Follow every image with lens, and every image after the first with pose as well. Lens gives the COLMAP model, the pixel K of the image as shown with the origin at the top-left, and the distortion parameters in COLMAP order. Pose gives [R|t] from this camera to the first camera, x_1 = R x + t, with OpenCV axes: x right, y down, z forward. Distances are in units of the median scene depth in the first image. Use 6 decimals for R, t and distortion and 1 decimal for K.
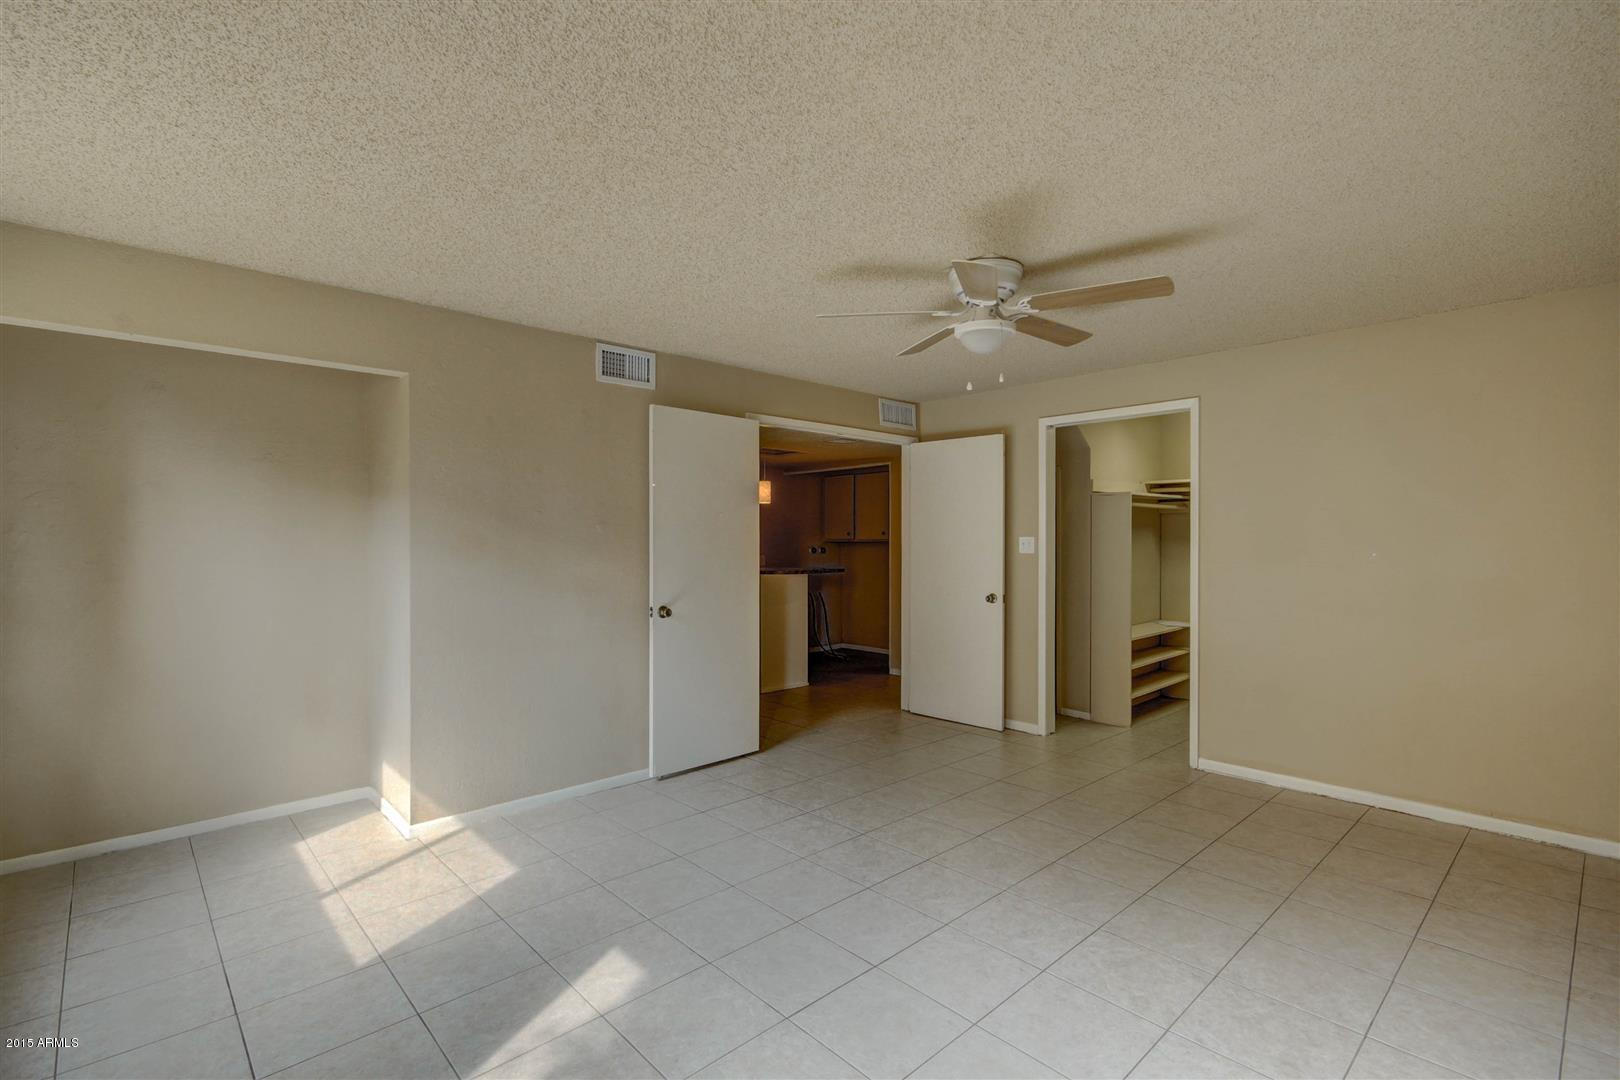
lens RADIAL K [[746.9, 0, 810.0], [0, 746.9, 545.2], [0, 0, 1]] dist [0.015650, 0.000277]
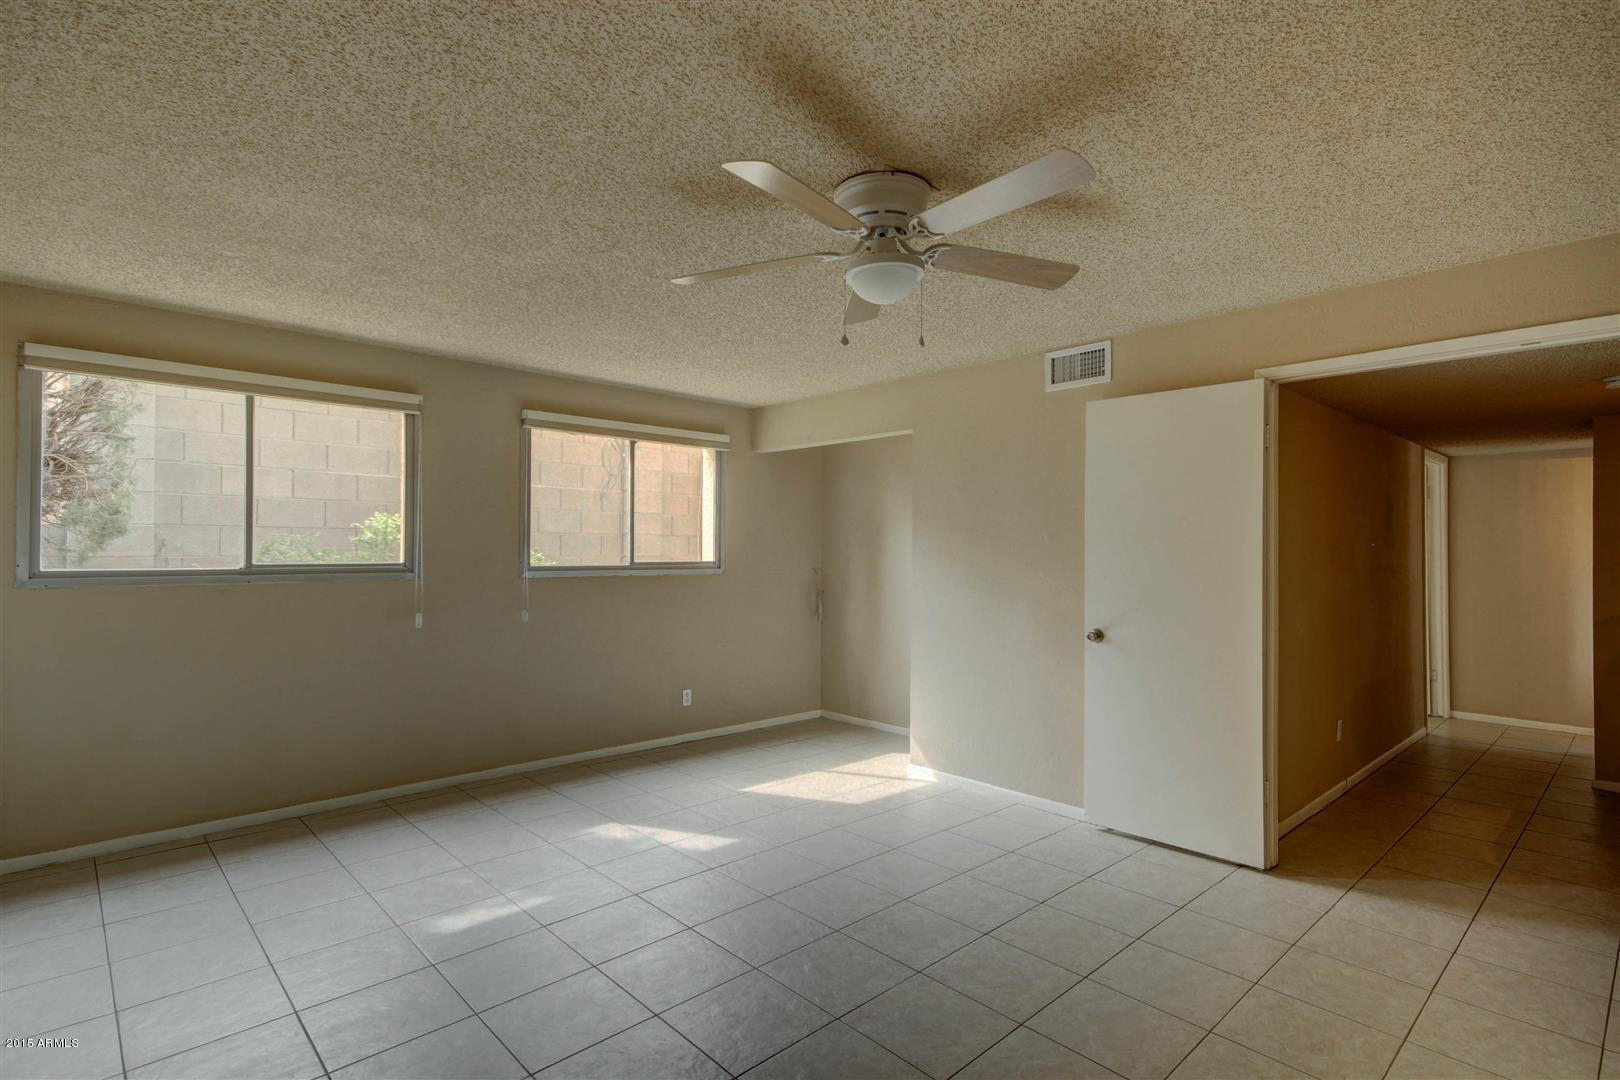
lens RADIAL K [[788.0, 0, 811.8], [0, 788.0, 547.9], [0, 0, 1]] dist [-0.000513, -0.000123]
pose [[0.003361, -0.002562, -0.999991, 1.007201], [-0.016249, 0.999865, -0.002617, -0.008514], [0.999862, 0.016258, 0.003318, 0.924923]]
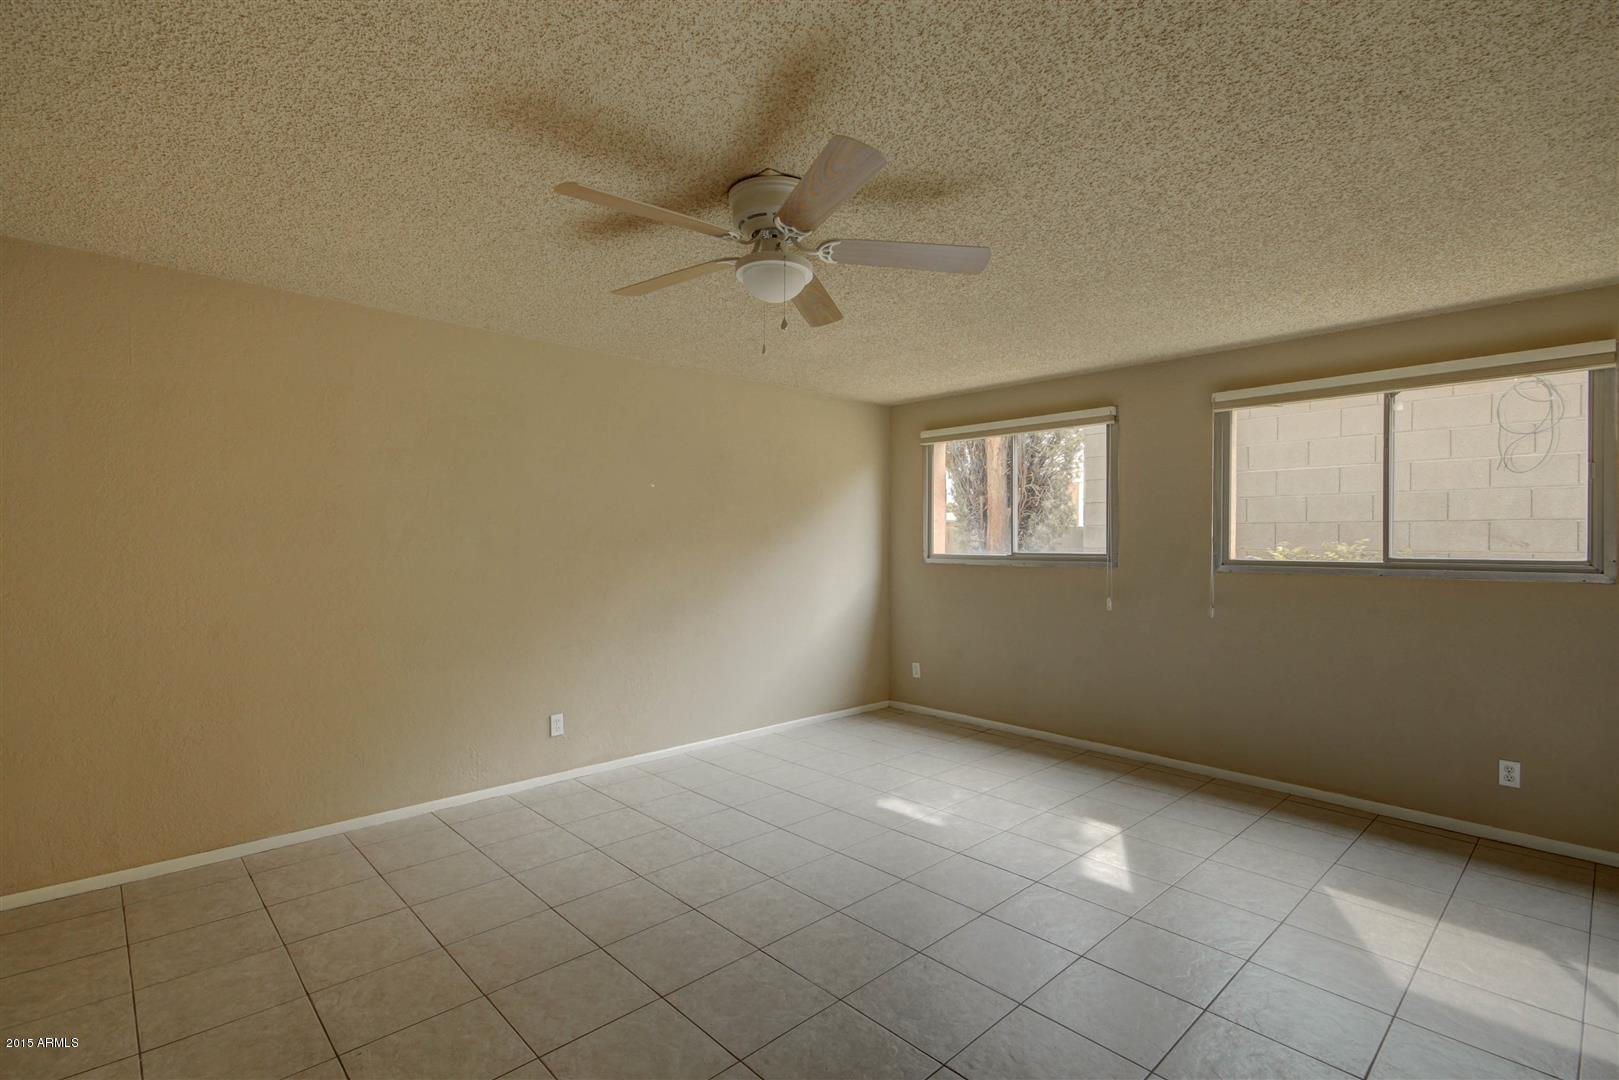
lens RADIAL K [[746.5, 0, 809.5], [0, 746.5, 545.2], [0, 0, 1]] dist [0.015650, 0.000277]
pose [[-0.999997, -0.001905, 0.001721, 0.193888], [-0.001877, 0.999865, 0.016350, -0.014715], [-0.001752, 0.016347, -0.999865, 1.774876]]
